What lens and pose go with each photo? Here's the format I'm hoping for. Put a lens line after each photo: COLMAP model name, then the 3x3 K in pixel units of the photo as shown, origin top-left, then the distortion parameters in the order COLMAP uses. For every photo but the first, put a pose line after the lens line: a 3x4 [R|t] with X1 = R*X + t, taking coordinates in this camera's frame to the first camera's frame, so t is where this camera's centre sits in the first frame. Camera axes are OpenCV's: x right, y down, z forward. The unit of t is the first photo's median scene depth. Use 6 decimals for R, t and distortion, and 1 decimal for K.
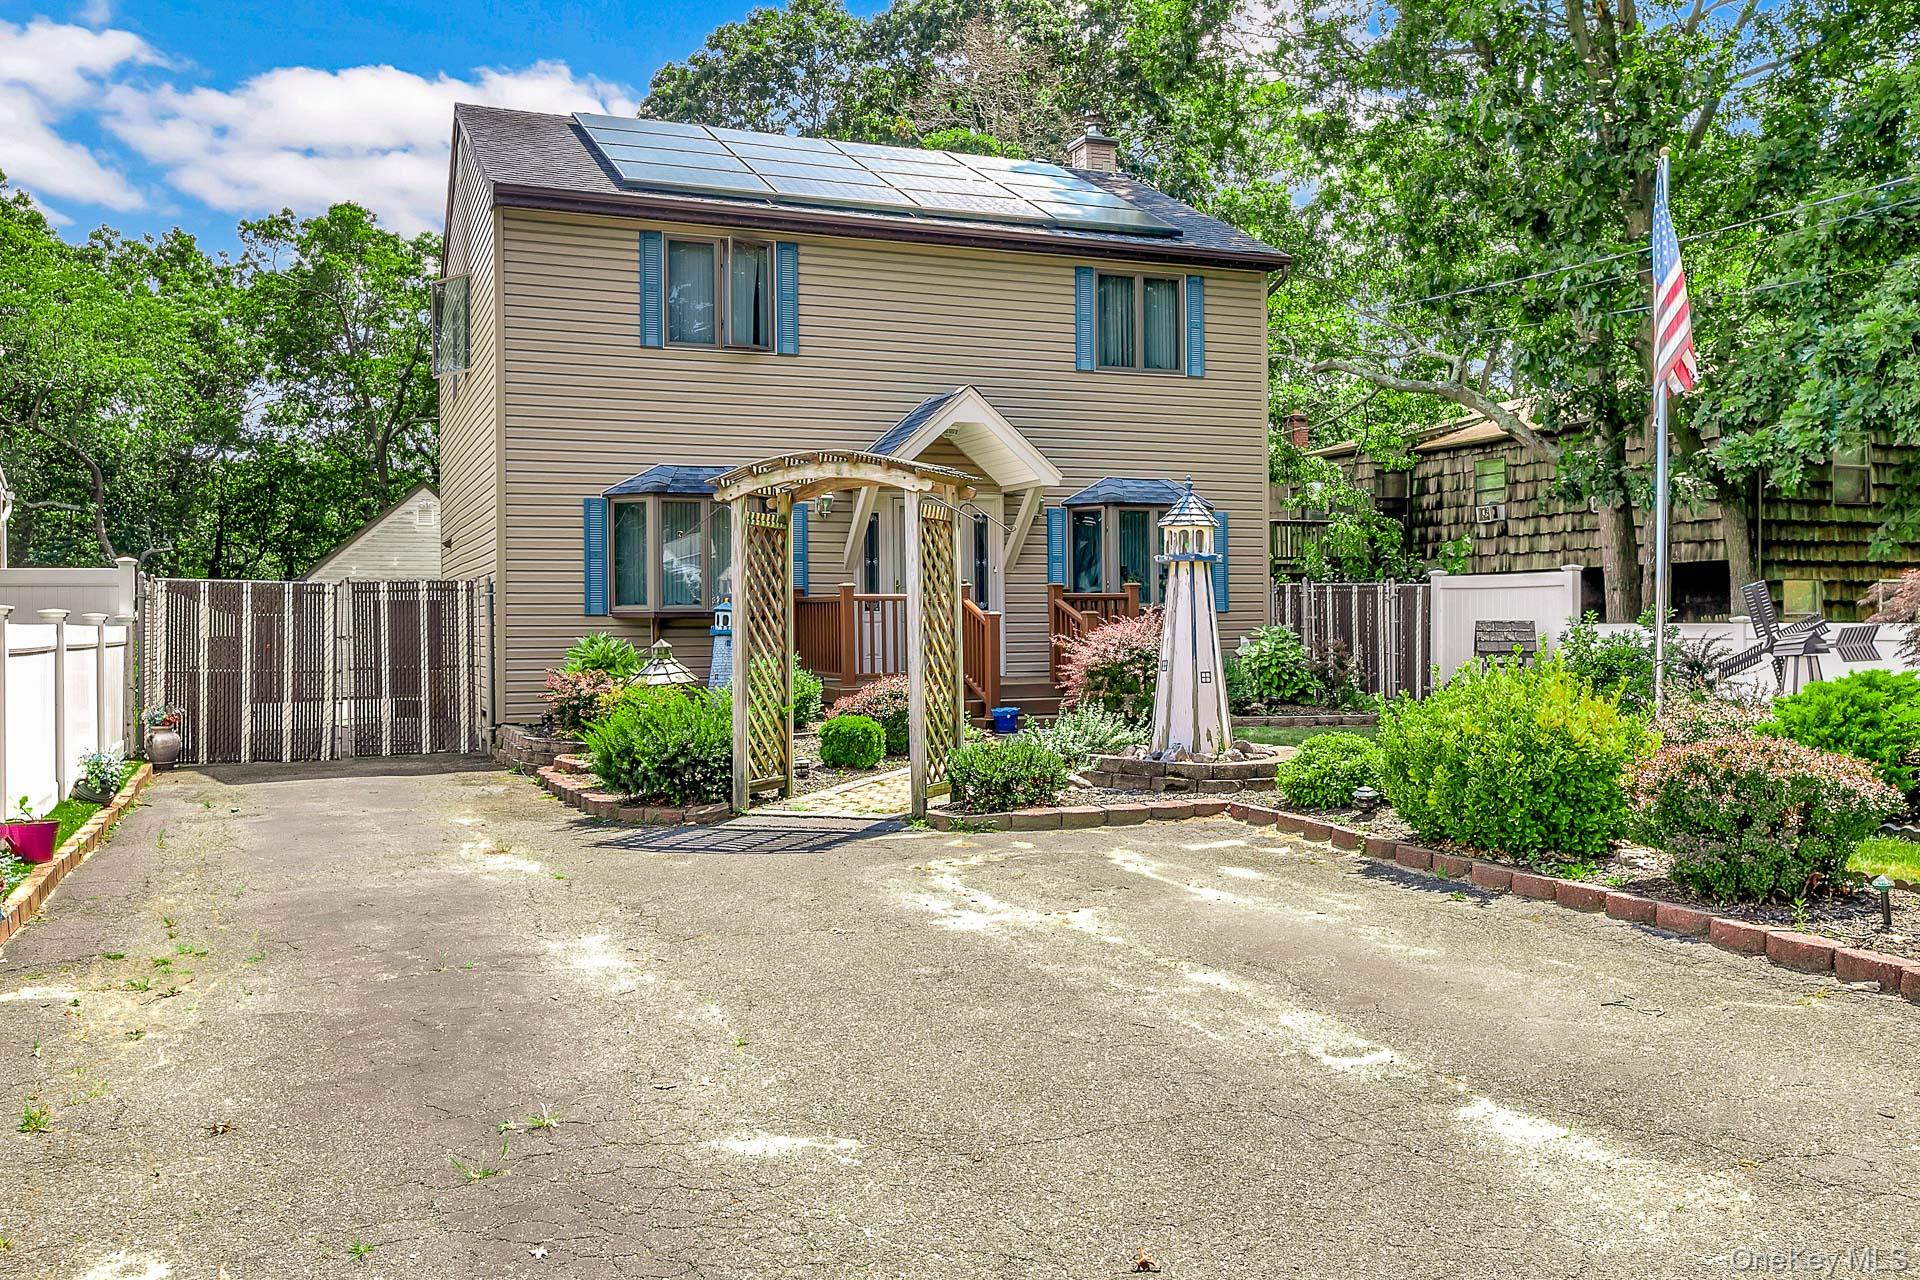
lens RADIAL K [[1612.5, 0, 962.9], [0, 1612.5, 624.5], [0, 0, 1]] dist [0.000127, -0.008022]
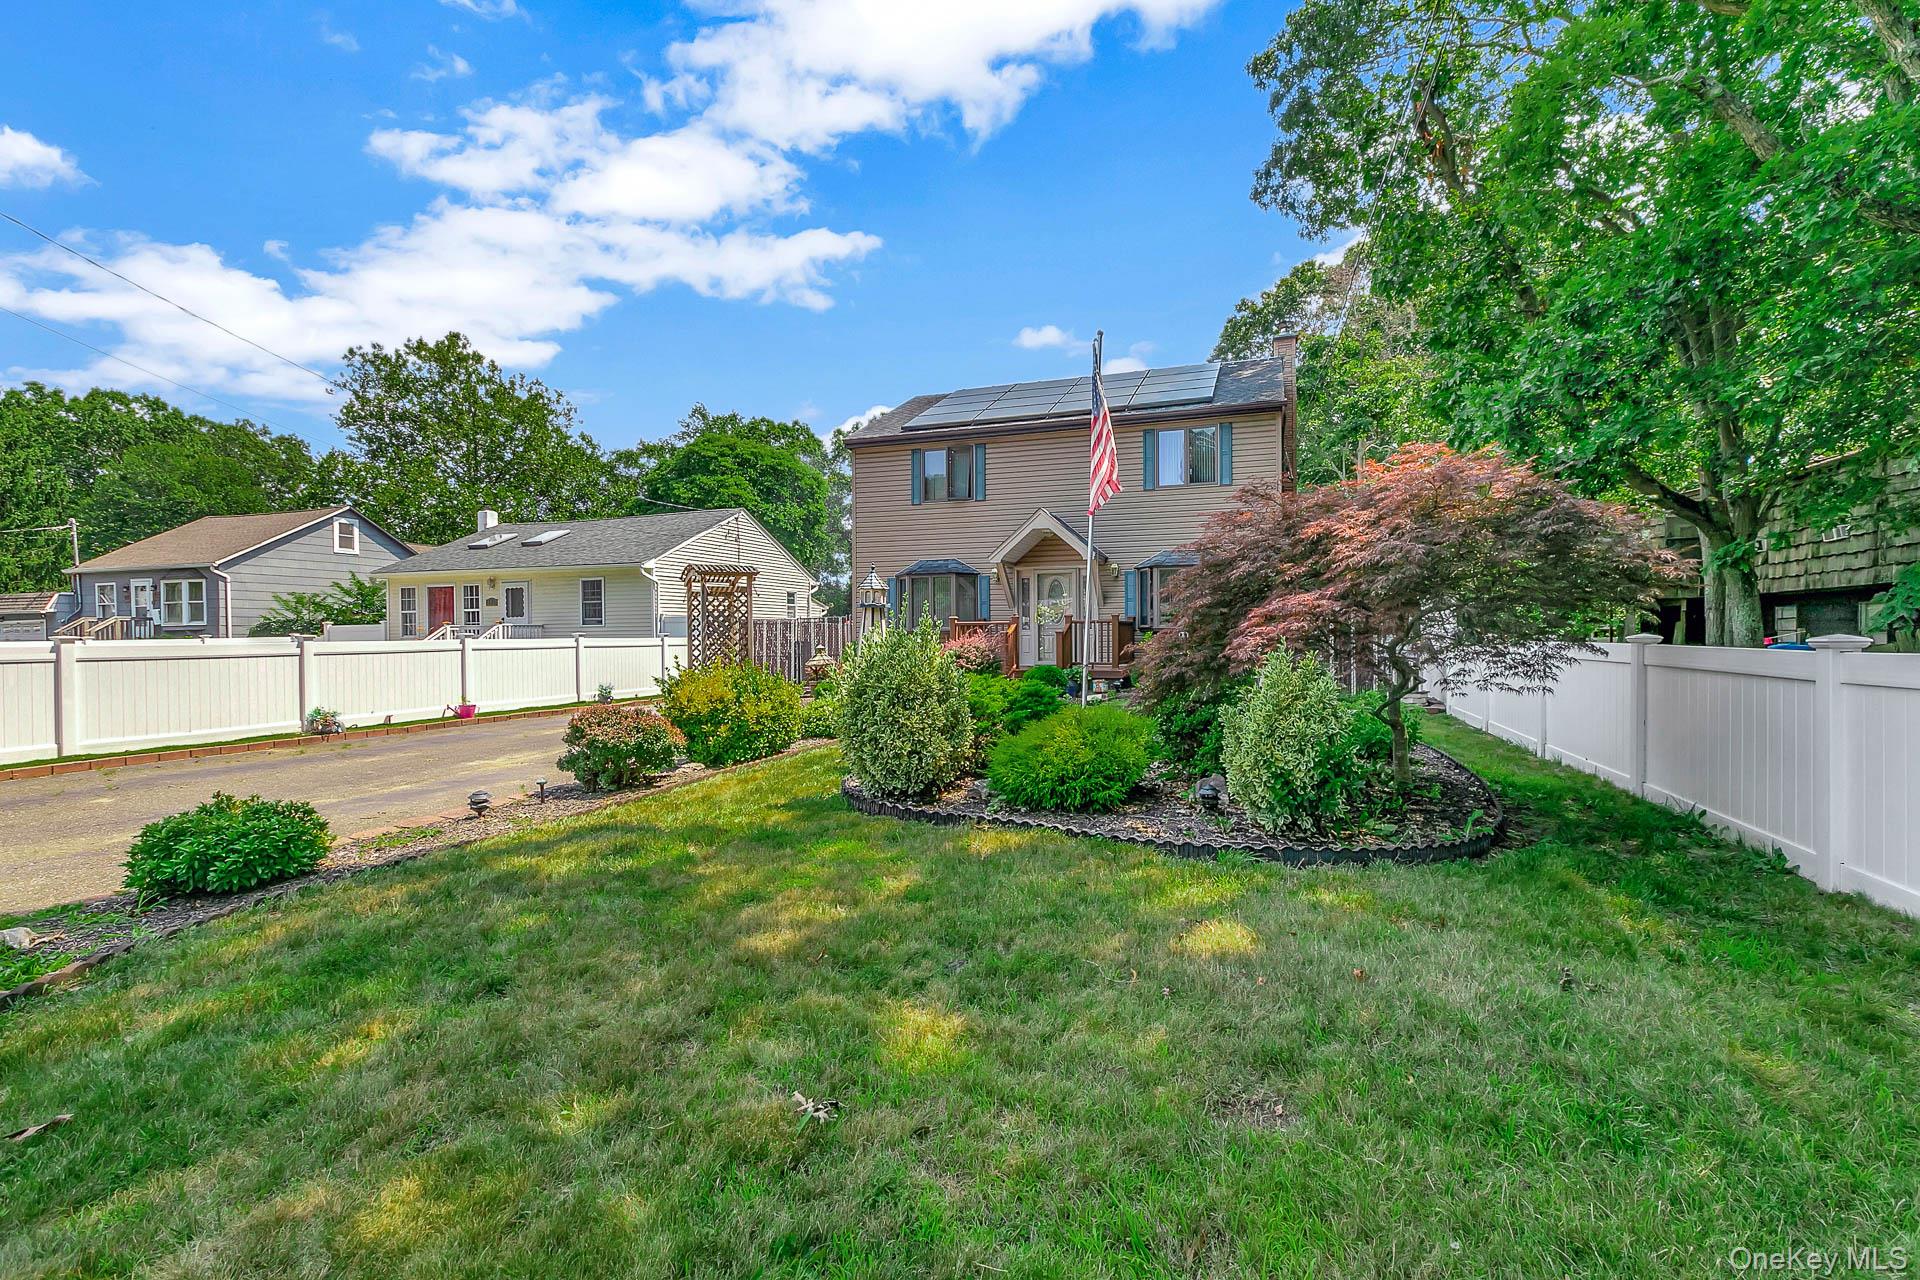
lens RADIAL K [[859.7, 0, 965.0], [0, 859.7, 640.3], [0, 0, 1]] dist [0.001260, -0.001460]
pose [[0.750525, 0.005654, -0.660818, 0.582630], [0.000609, 0.999957, 0.009248, -0.005877], [0.660842, -0.007344, 0.750489, 0.196796]]
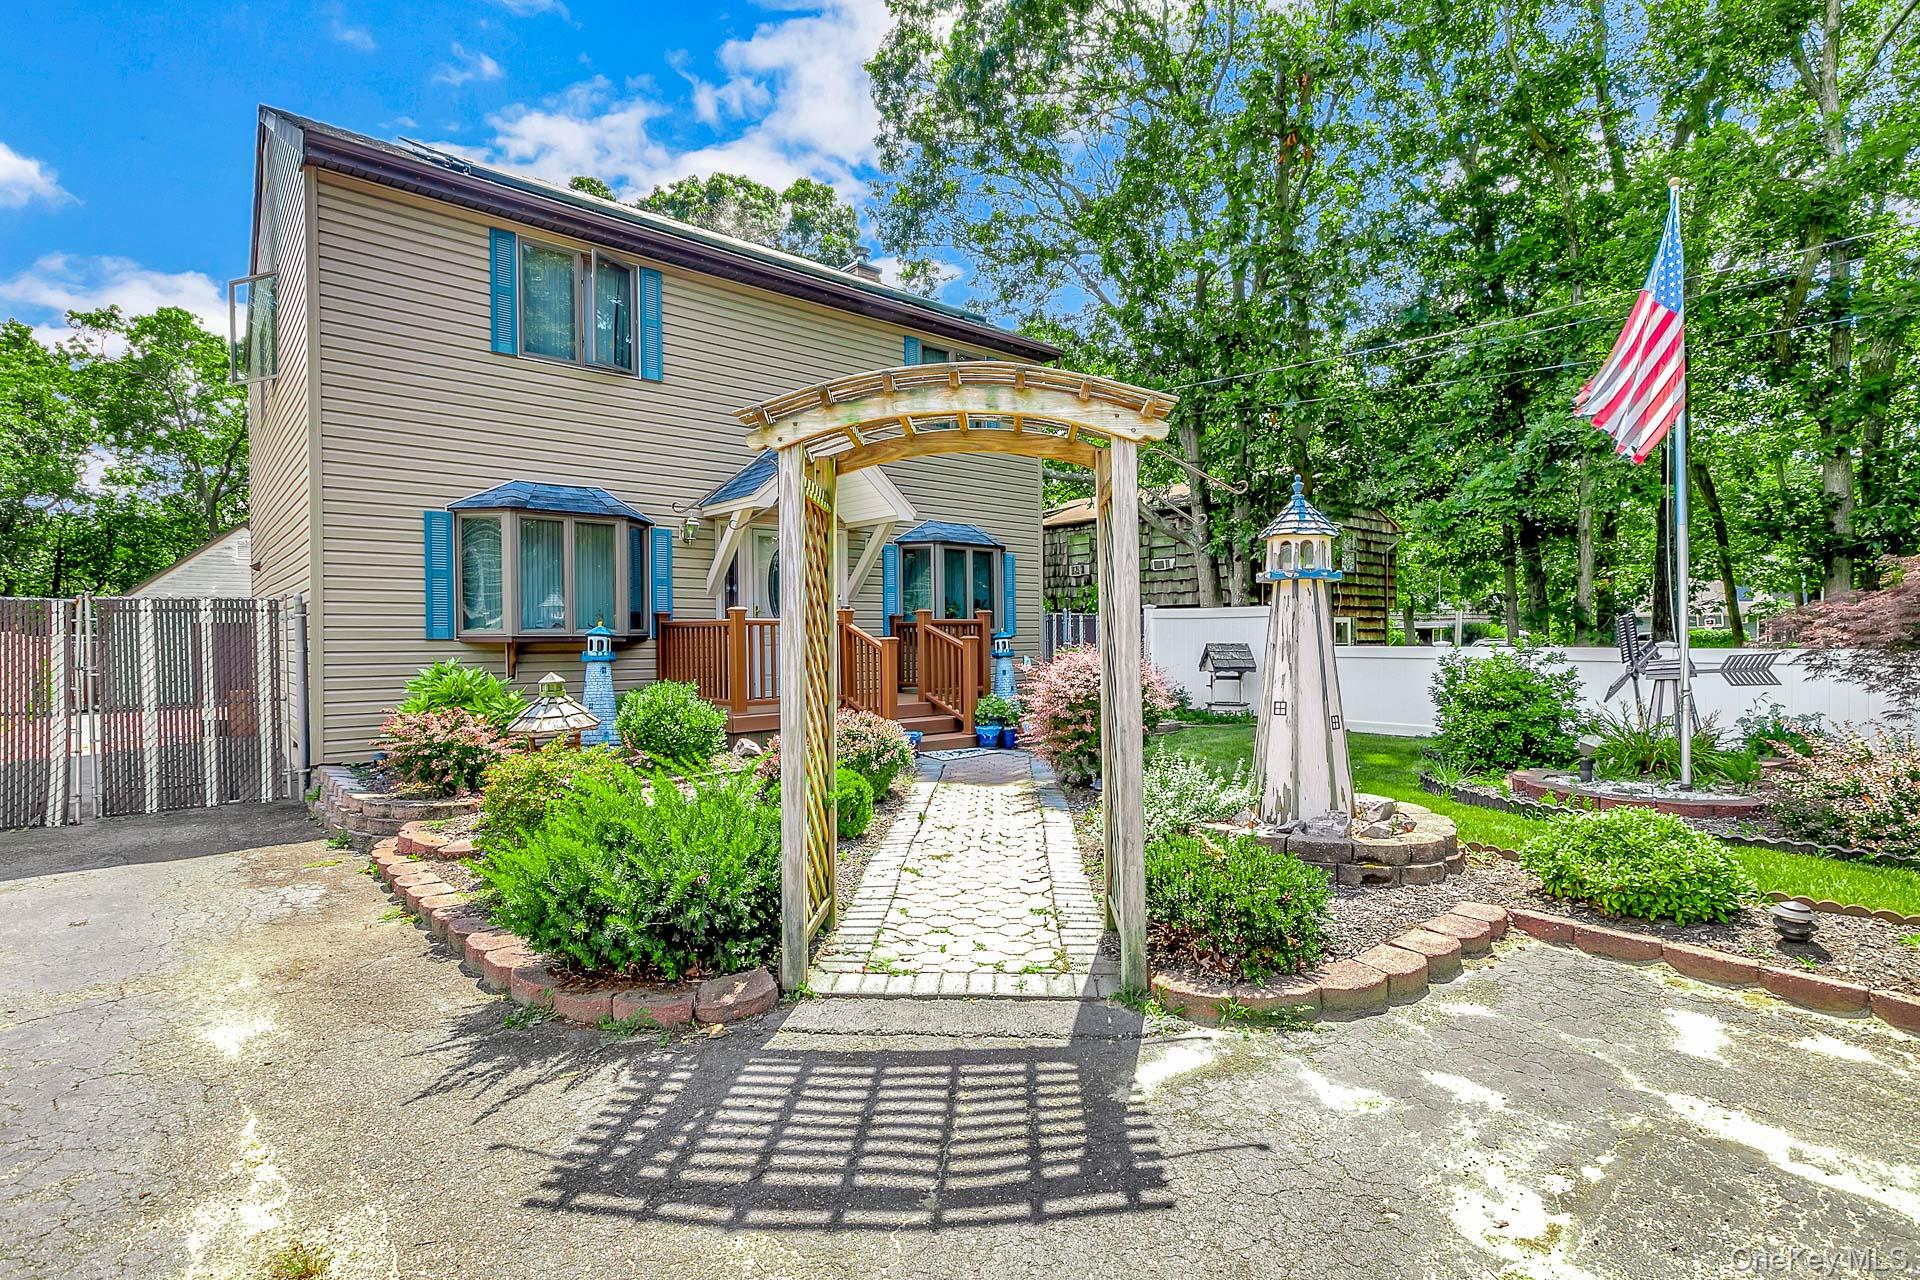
lens RADIAL K [[917.1, 0, 969.1], [0, 917.1, 645.8], [0, 0, 1]] dist [0.002816, -0.000657]
pose [[0.944663, -0.002217, 0.328035, -0.111067], [-0.000083, 0.999976, 0.006997, -0.005734], [-0.328043, -0.006637, 0.944640, 0.396834]]
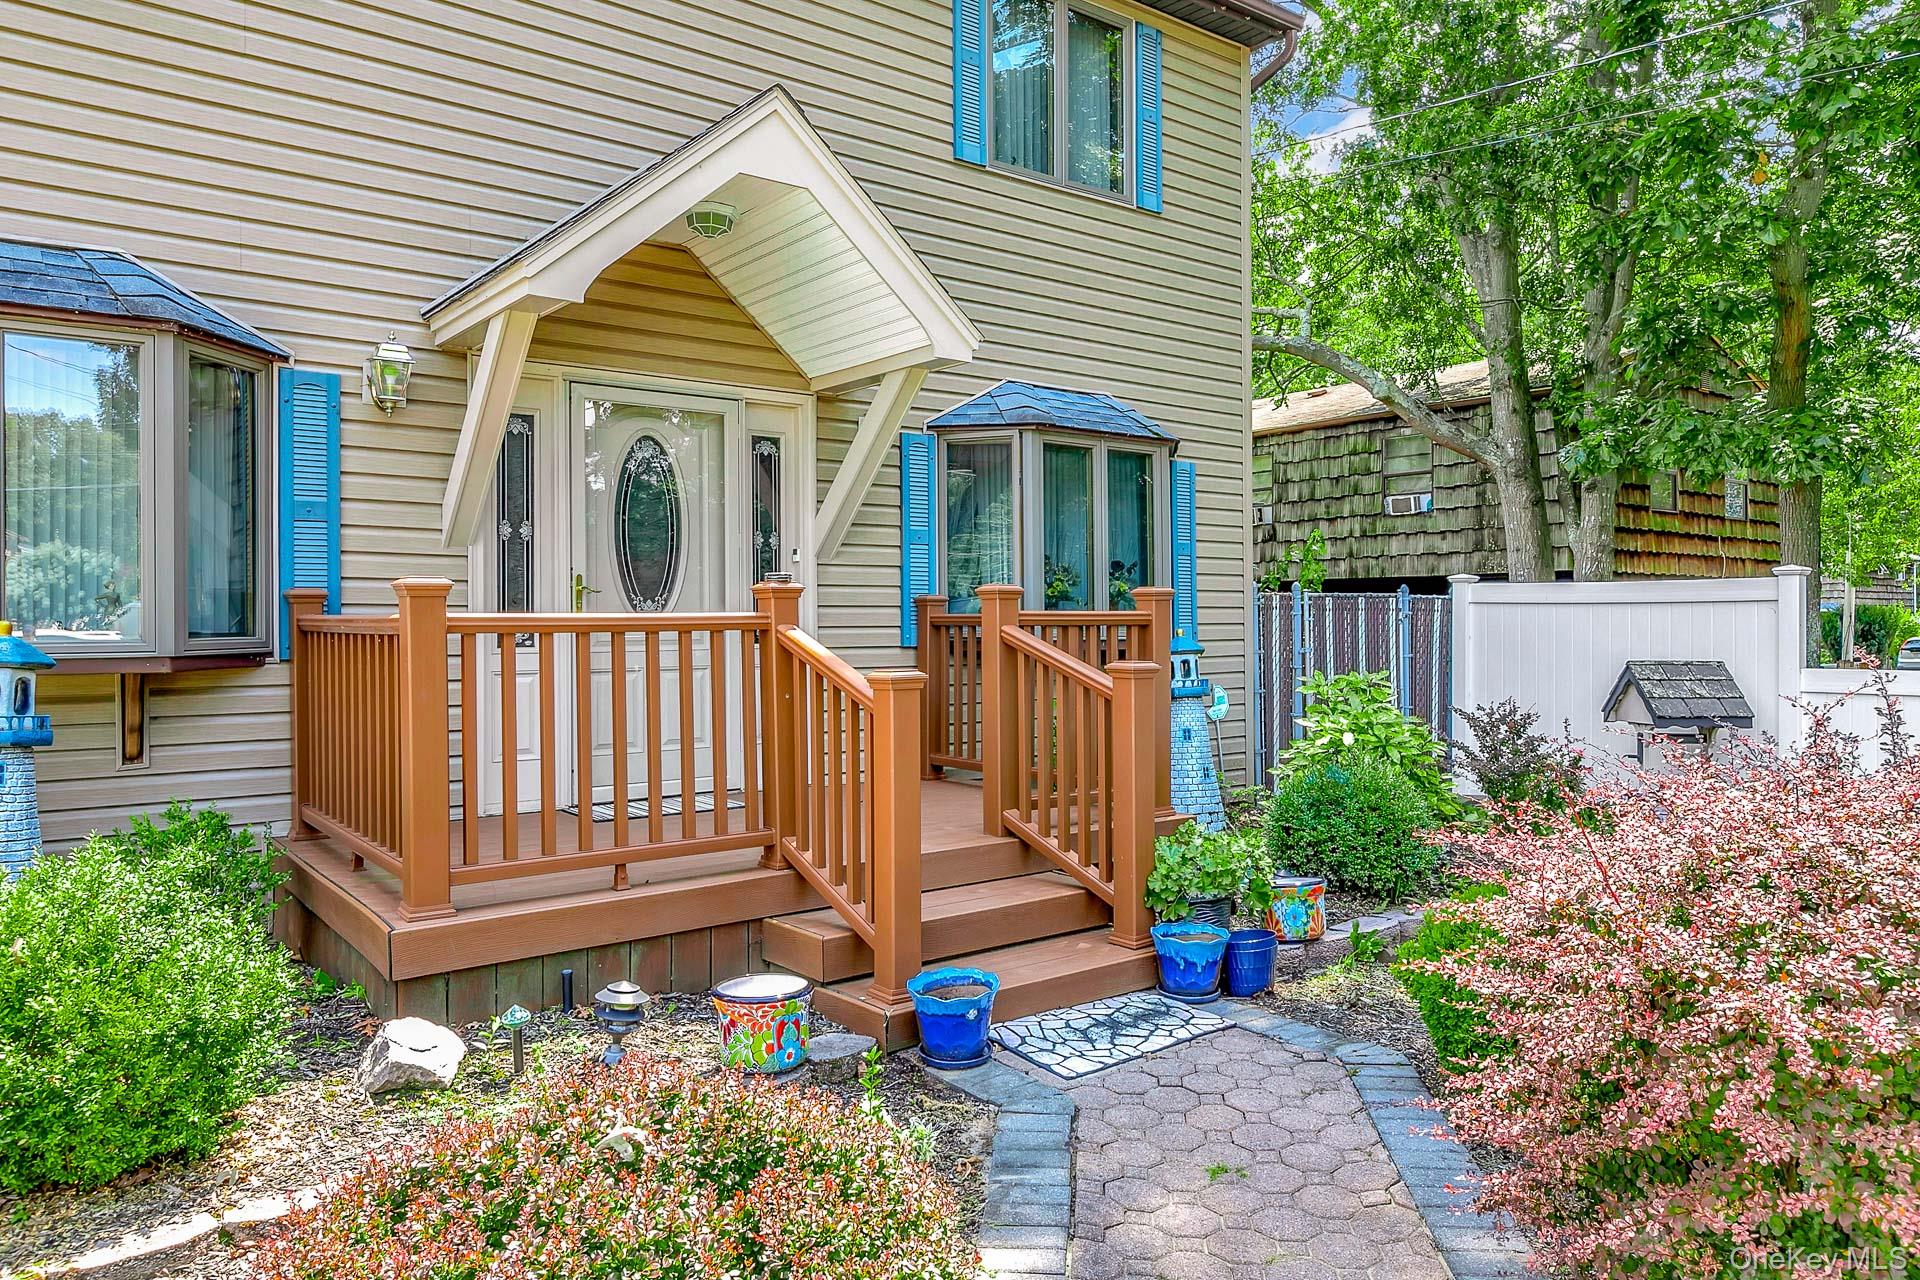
lens RADIAL K [[1295.2, 0, 978.4], [0, 1295.2, 607.0], [0, 0, 1]] dist [-0.002638, -0.002452]
pose [[0.960764, 0.006505, 0.277293, -0.035262], [-0.002723, 0.999898, -0.014020, -0.015209], [-0.277355, 0.012715, 0.960683, 0.669438]]
